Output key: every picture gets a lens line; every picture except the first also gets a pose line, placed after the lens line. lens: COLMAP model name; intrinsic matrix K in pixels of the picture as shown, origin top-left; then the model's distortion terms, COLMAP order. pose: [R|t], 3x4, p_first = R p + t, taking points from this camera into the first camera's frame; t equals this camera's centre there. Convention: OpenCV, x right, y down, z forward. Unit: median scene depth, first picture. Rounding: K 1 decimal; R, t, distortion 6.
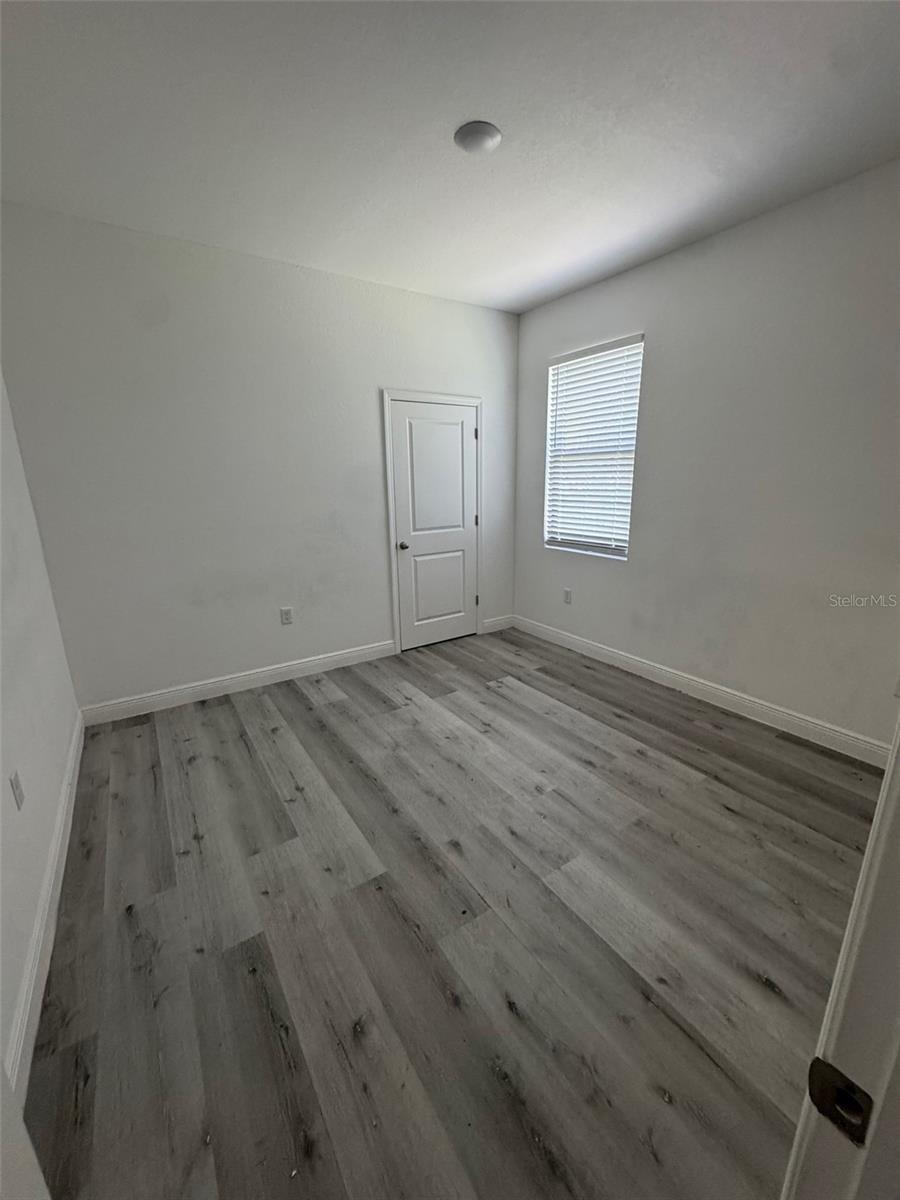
lens RADIAL K [[479.0, 0, 449.4], [0, 479.0, 595.9], [0, 0, 1]] dist [-0.009058, 0.001703]
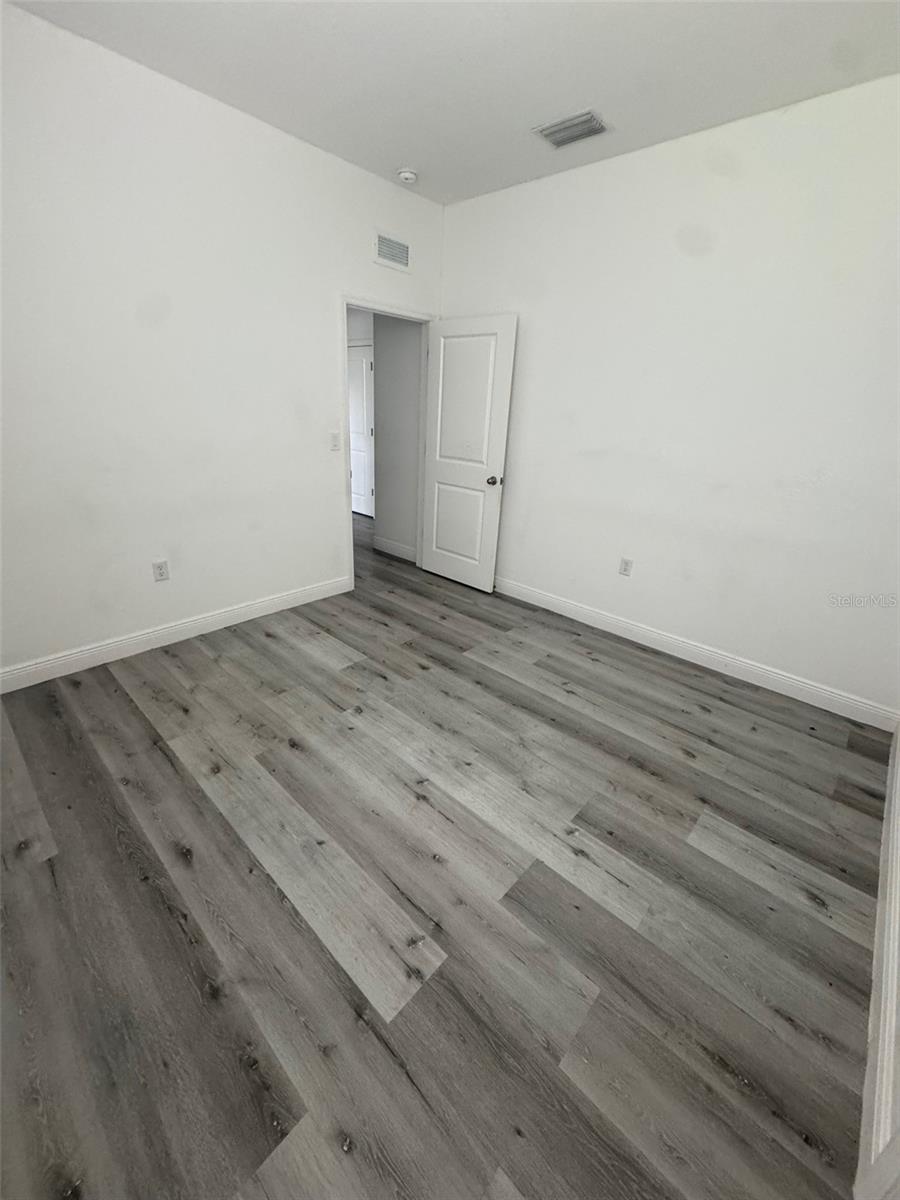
lens RADIAL K [[479.0, 0, 449.4], [0, 479.0, 595.9], [0, 0, 1]] dist [-0.009058, 0.001703]
pose [[-0.970315, 0.058199, -0.234739, 0.205063], [-0.092844, 0.806599, 0.583762, -0.390425], [0.223315, 0.588227, -0.777251, 1.550849]]
